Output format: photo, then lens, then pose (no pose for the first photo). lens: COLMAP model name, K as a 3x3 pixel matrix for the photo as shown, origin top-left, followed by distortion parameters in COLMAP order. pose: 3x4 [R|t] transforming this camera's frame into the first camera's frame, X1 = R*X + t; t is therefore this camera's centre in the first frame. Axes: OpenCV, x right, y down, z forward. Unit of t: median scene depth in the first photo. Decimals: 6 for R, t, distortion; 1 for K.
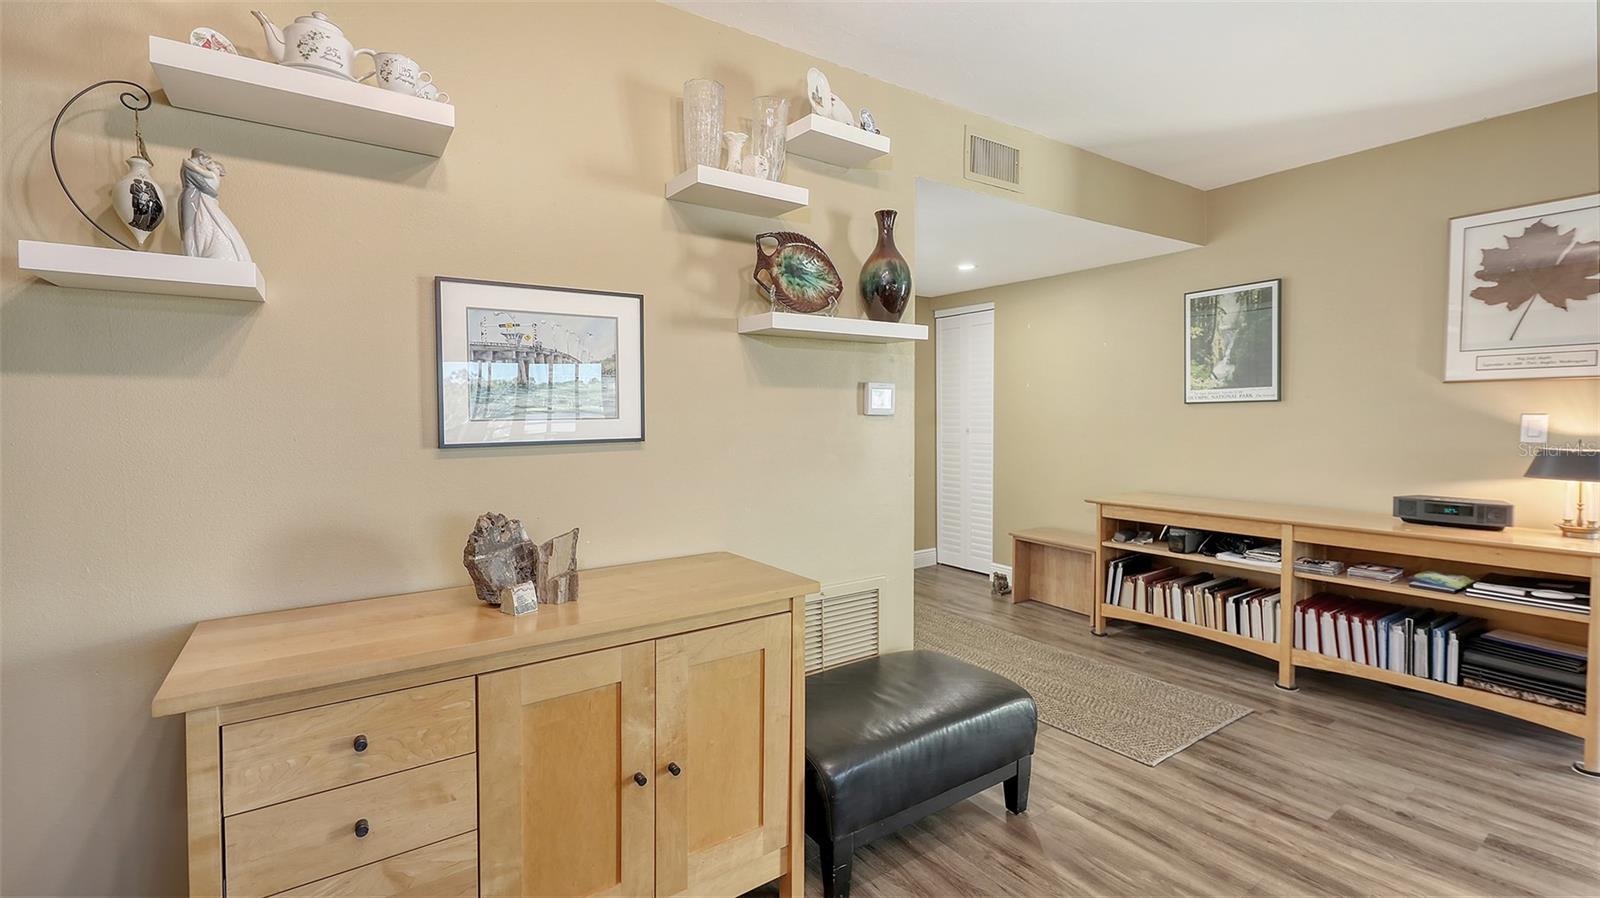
lens RADIAL K [[689.0, 0, 781.8], [0, 689.0, 424.5], [0, 0, 1]] dist [0.013805, 0.000017]
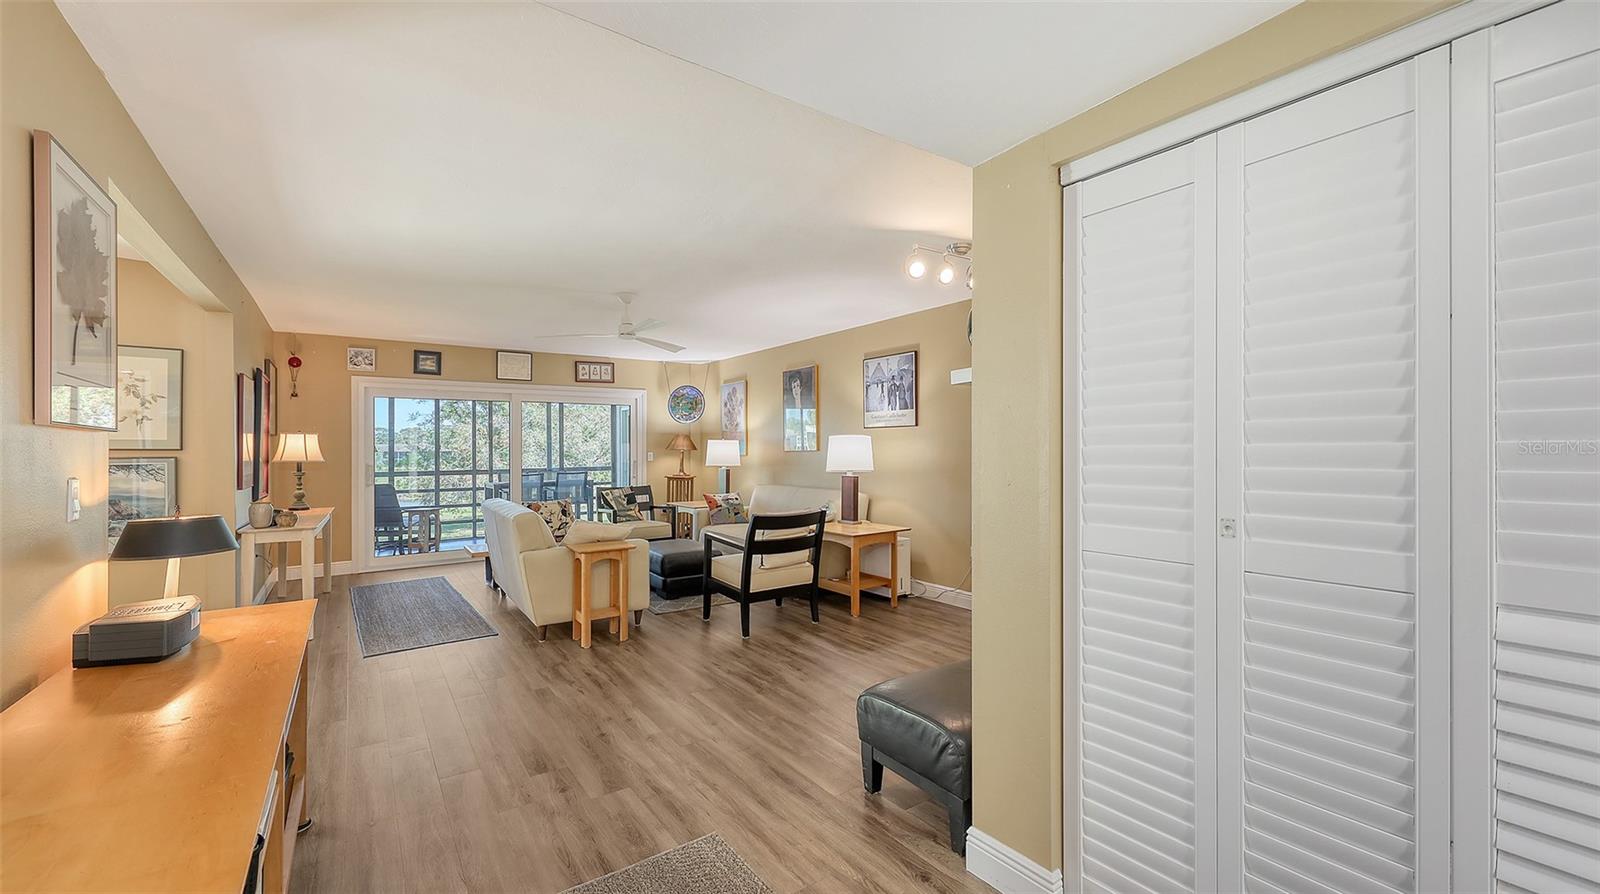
lens RADIAL K [[639.6, 0, 796.3], [0, 639.6, 444.2], [0, 0, 1]] dist [0.001462, 0.000565]
pose [[-0.999484, 0.018567, -0.026209, 0.381220], [0.018404, 0.999810, 0.006442, -0.039290], [0.026323, 0.005956, -0.999636, 1.640132]]
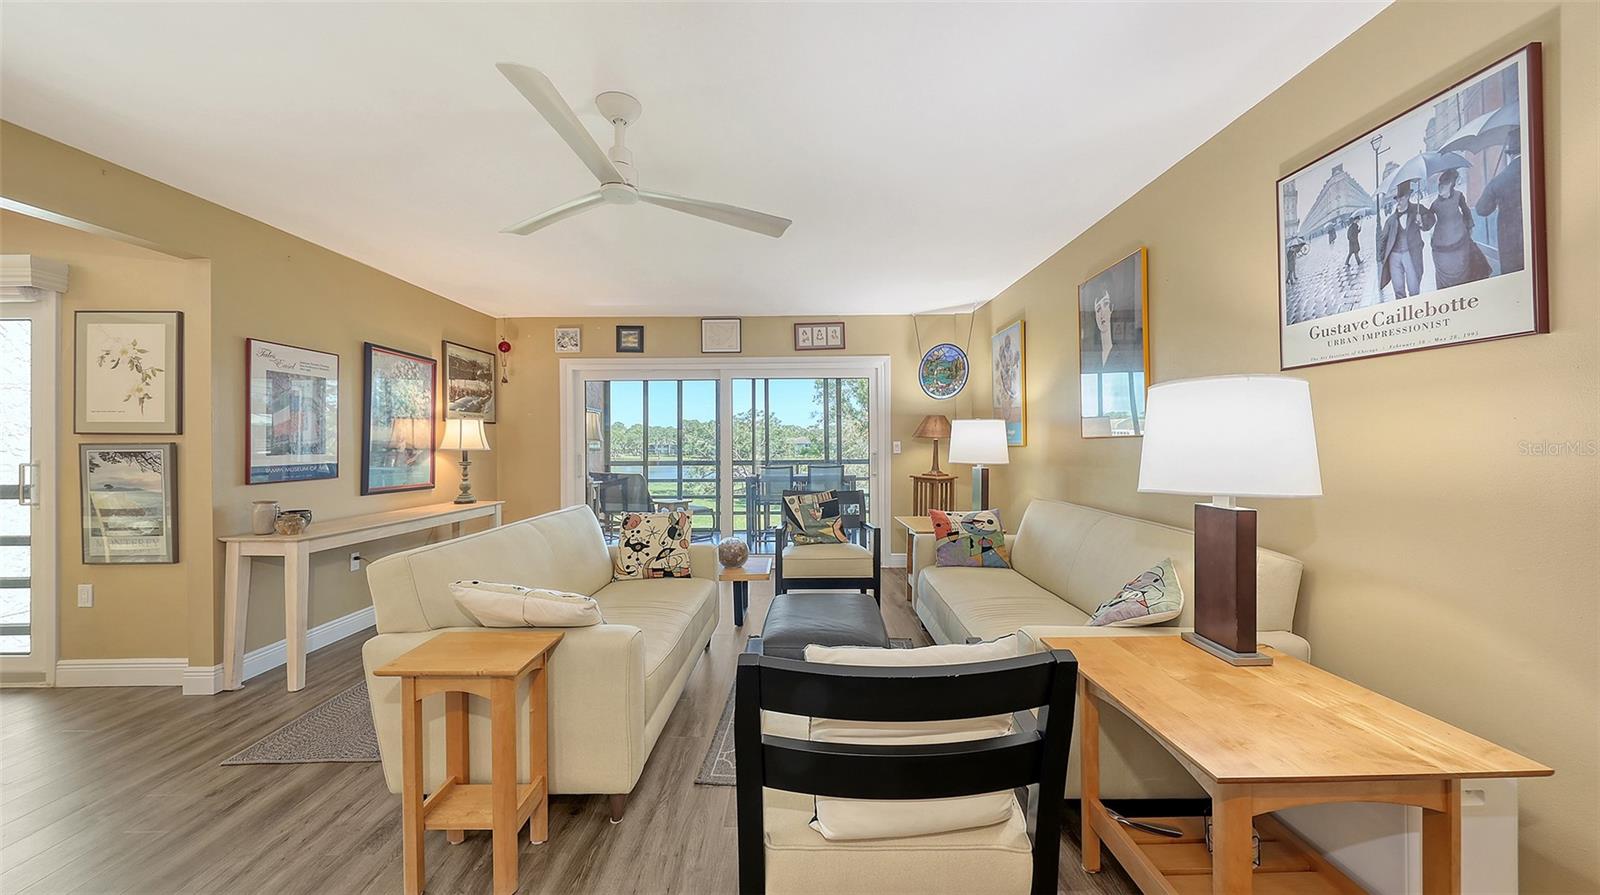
lens RADIAL K [[565.5, 0, 791.7], [0, 565.5, 436.1], [0, 0, 1]] dist [0.005112, -0.002742]
pose [[-0.828850, 0.024245, 0.558945, 0.204933], [0.023158, 0.999691, -0.009022, -0.002972], [-0.558991, 0.005466, -0.829156, 0.389146]]
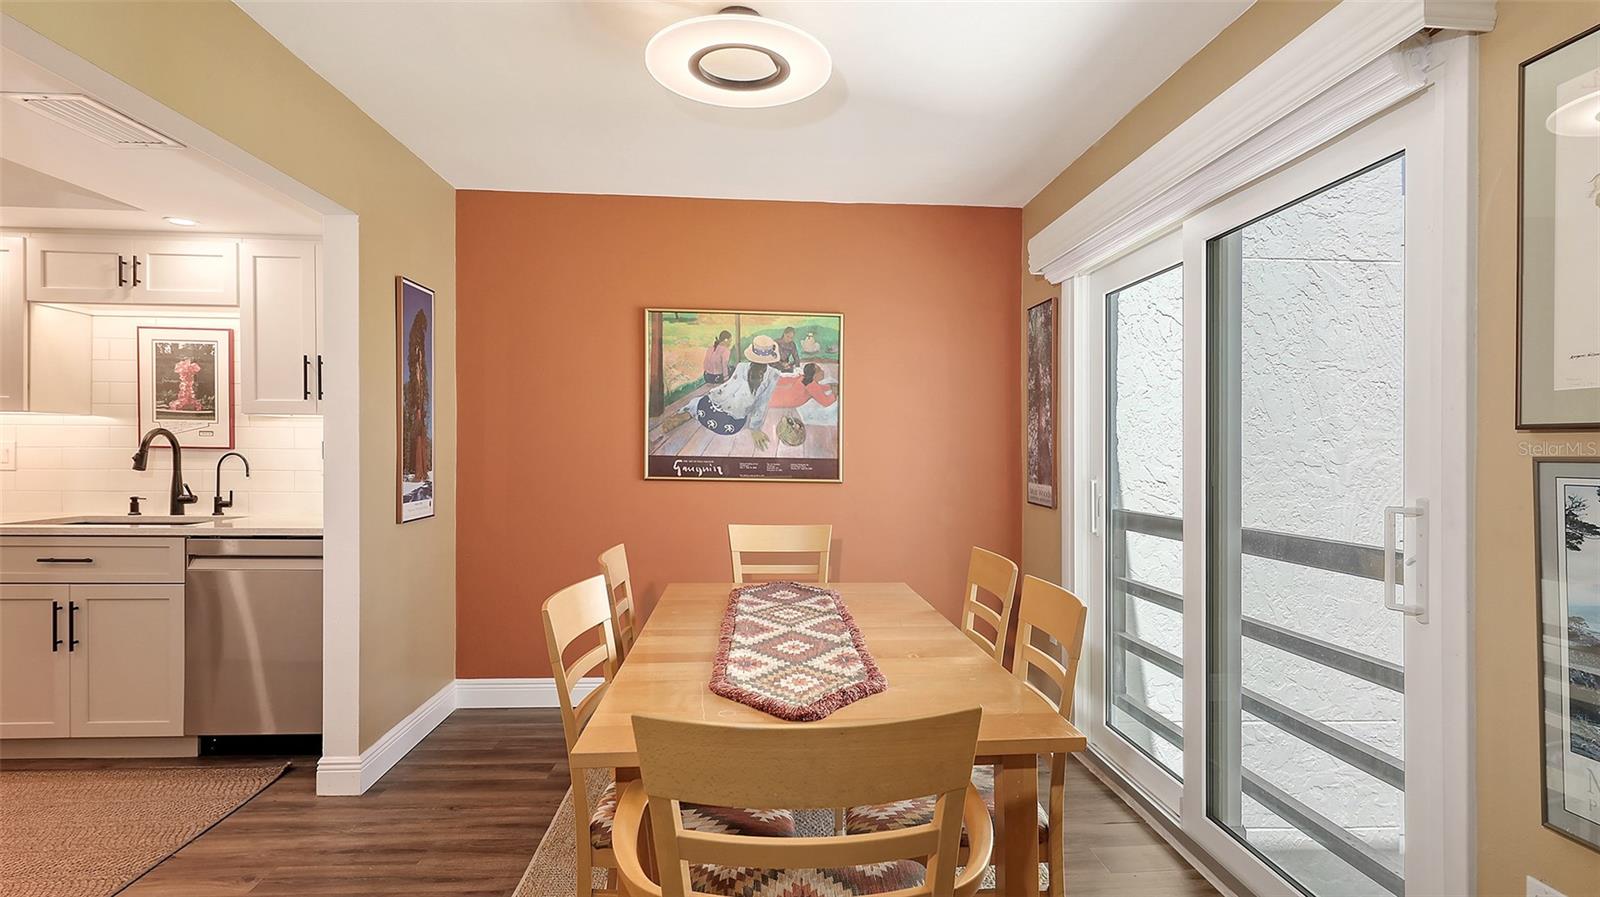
lens RADIAL K [[790.0, 0, 806.9], [0, 790.0, 465.5], [0, 0, 1]] dist [0.003014, 0.000291]
pose [[0.497694, 0.002716, 0.867348, 1.238358], [-0.003913, 0.999992, -0.000886, -0.022660], [-0.867344, -0.002953, 0.497701, 0.401701]]
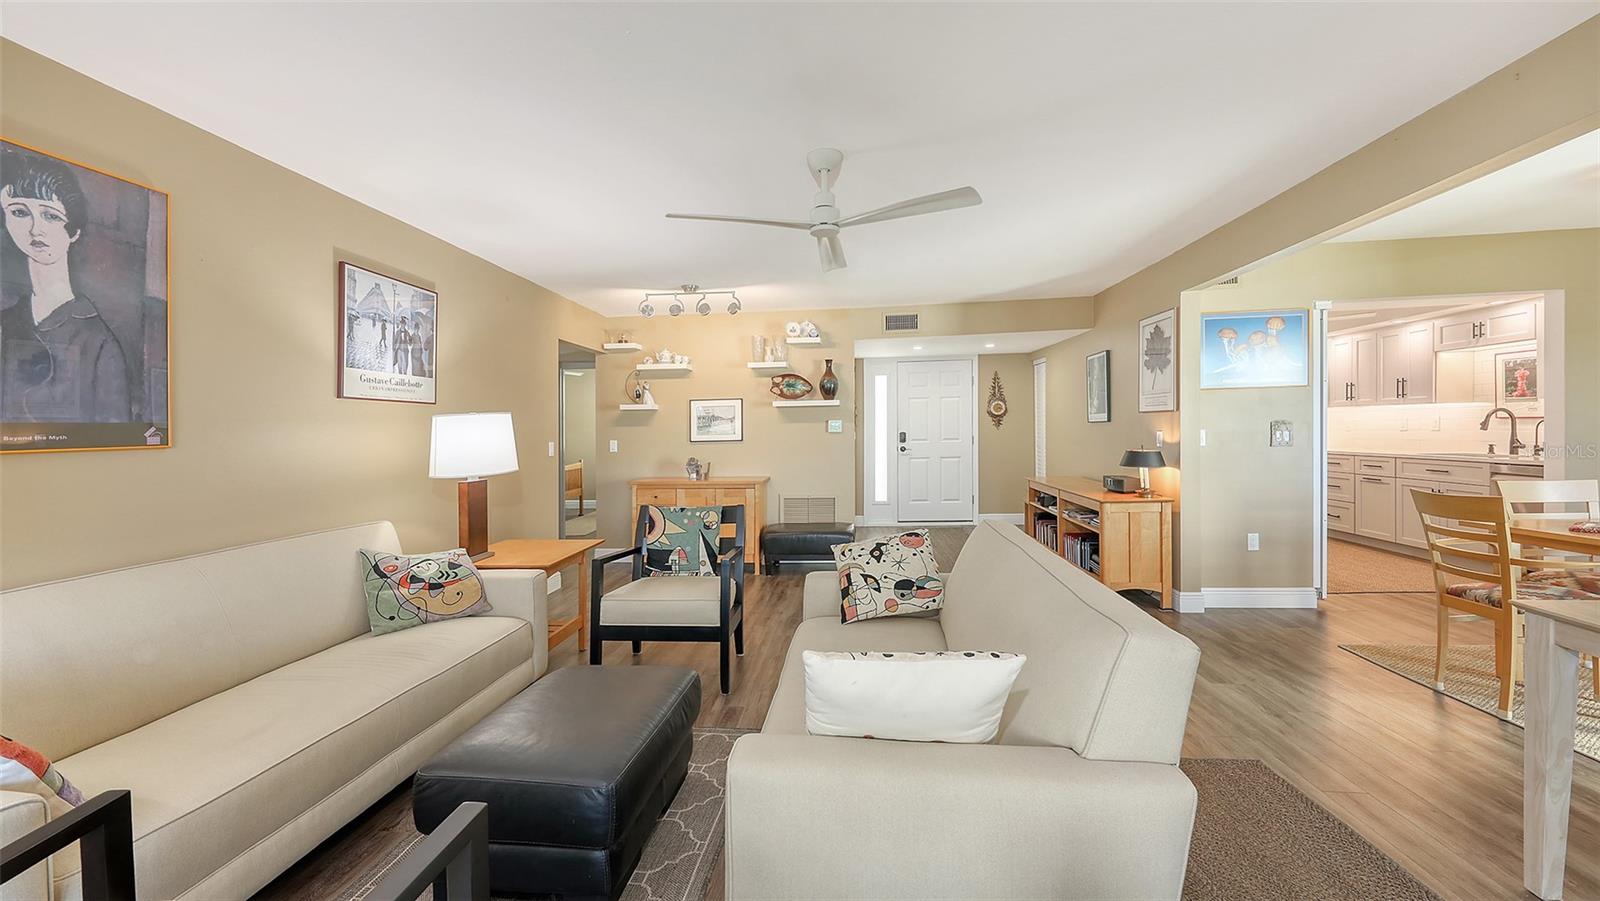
lens RADIAL K [[628.1, 0, 795.5], [0, 628.1, 434.2], [0, 0, 1]] dist [-0.000137, 0.000017]
pose [[0.777153, -0.000481, -0.629312, 1.363194], [0.003684, 0.999986, 0.003785, -0.015107], [0.629302, -0.005260, 0.777143, -0.864765]]
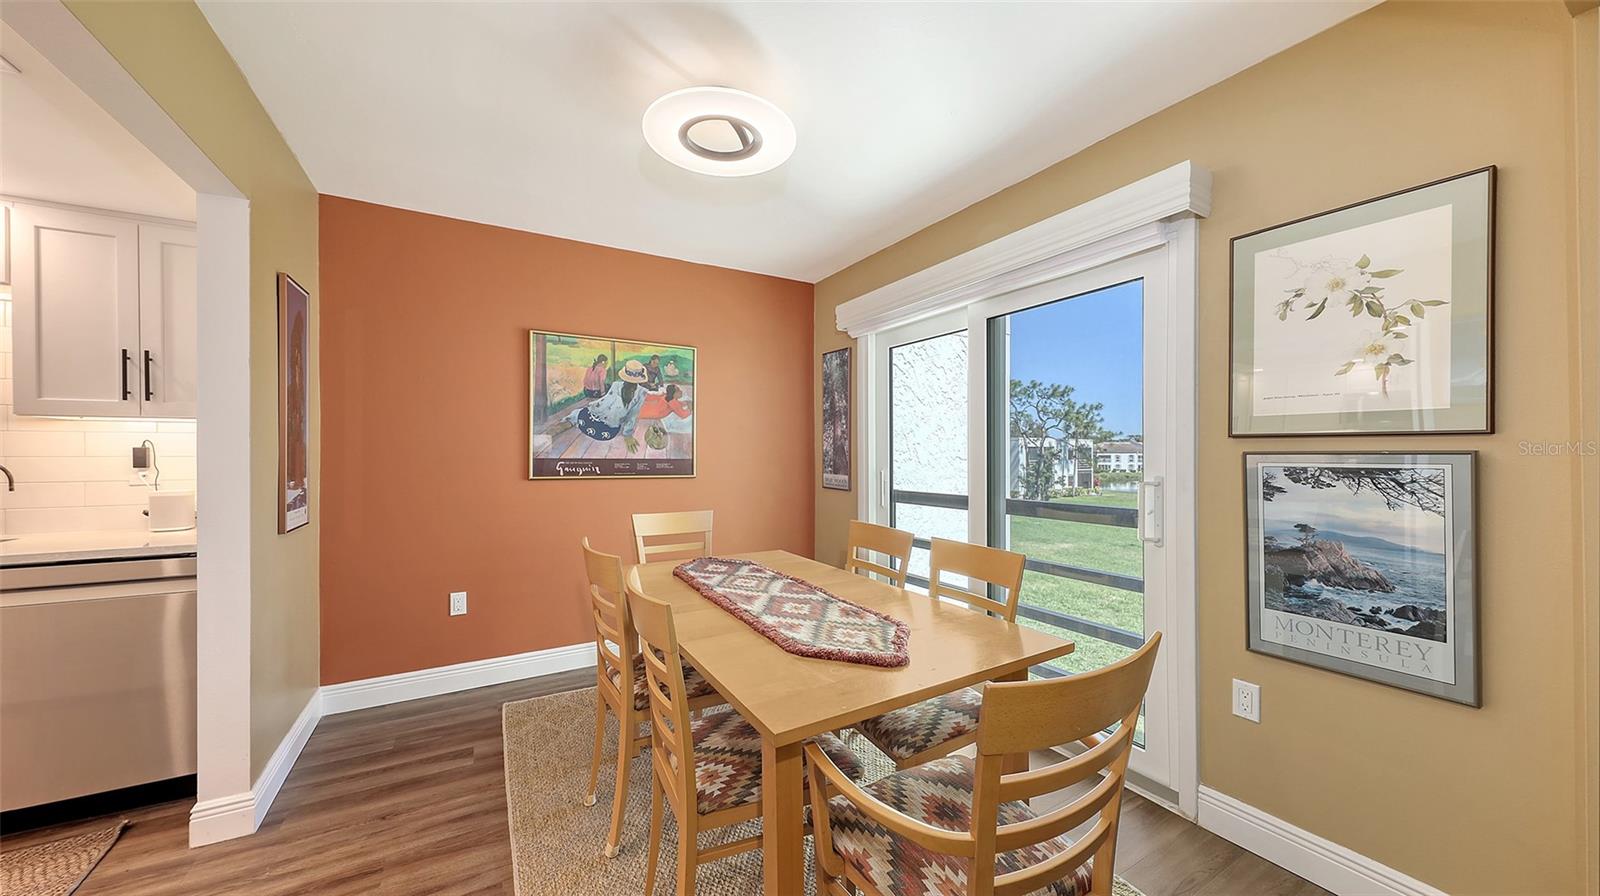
lens RADIAL K [[556.9, 0, 802.0], [0, 556.9, 455.2], [0, 0, 1]] dist [-0.000317, 0.000025]
pose [[0.065887, 0.012269, 0.997752, 1.219600], [0.013572, 0.999821, -0.013191, -0.024649], [-0.997735, 0.014411, 0.065708, 0.713374]]
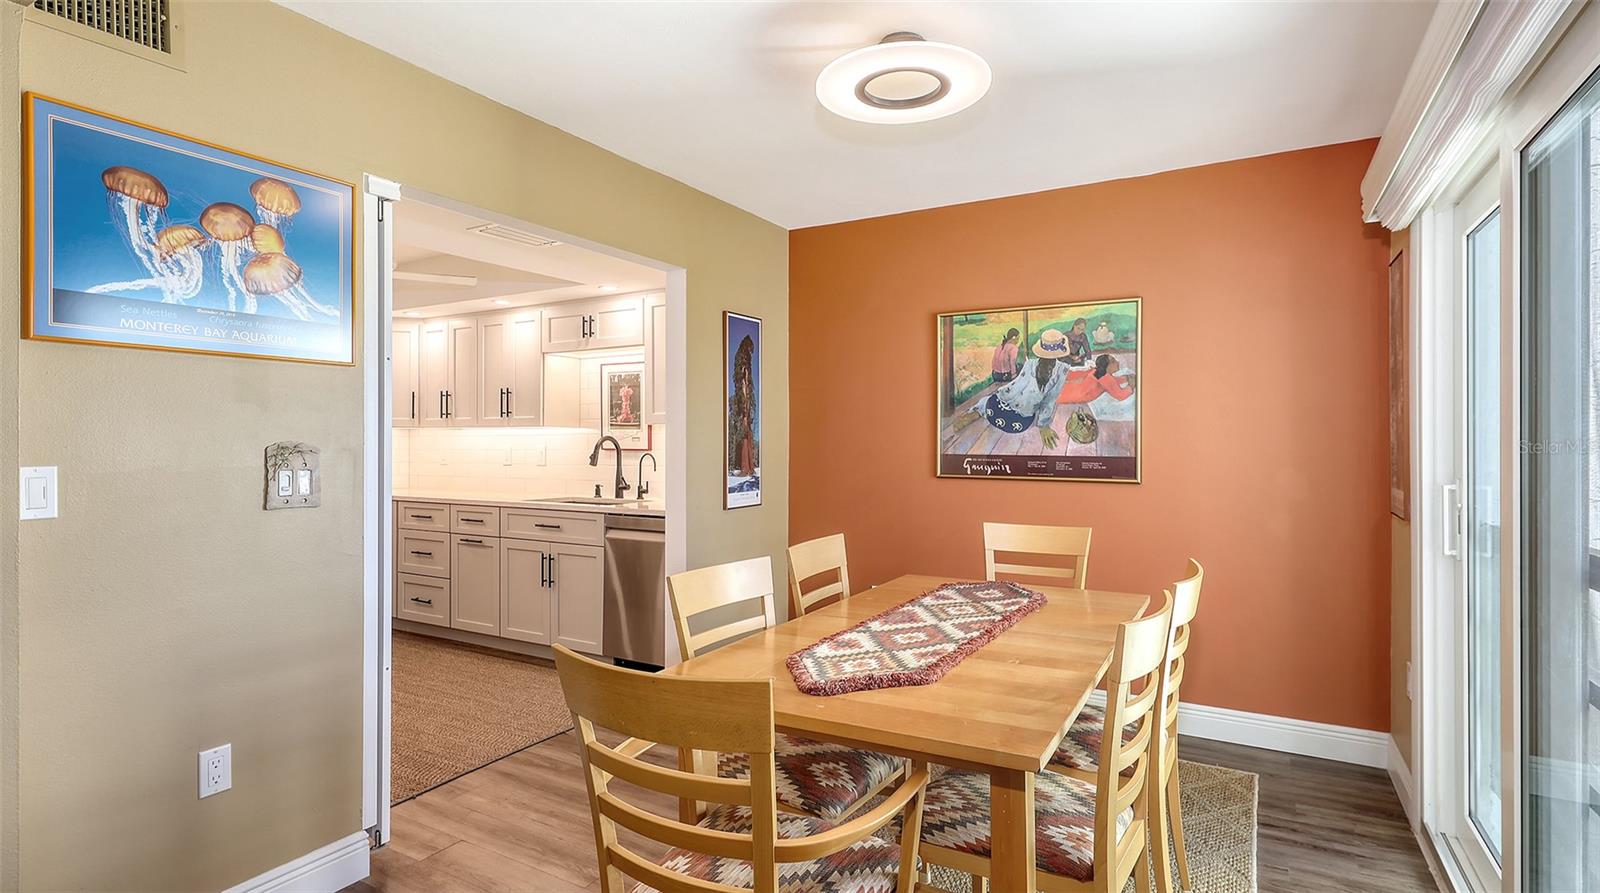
lens RADIAL K [[785.9, 0, 802.6], [0, 785.9, 471.5], [0, 0, 1]] dist [-0.016473, 0.000286]
pose [[0.896088, 0.001174, 0.443875, 1.430683], [-0.007199, 0.999903, 0.011888, -0.023768], [-0.443818, -0.013848, 0.896010, 0.154509]]
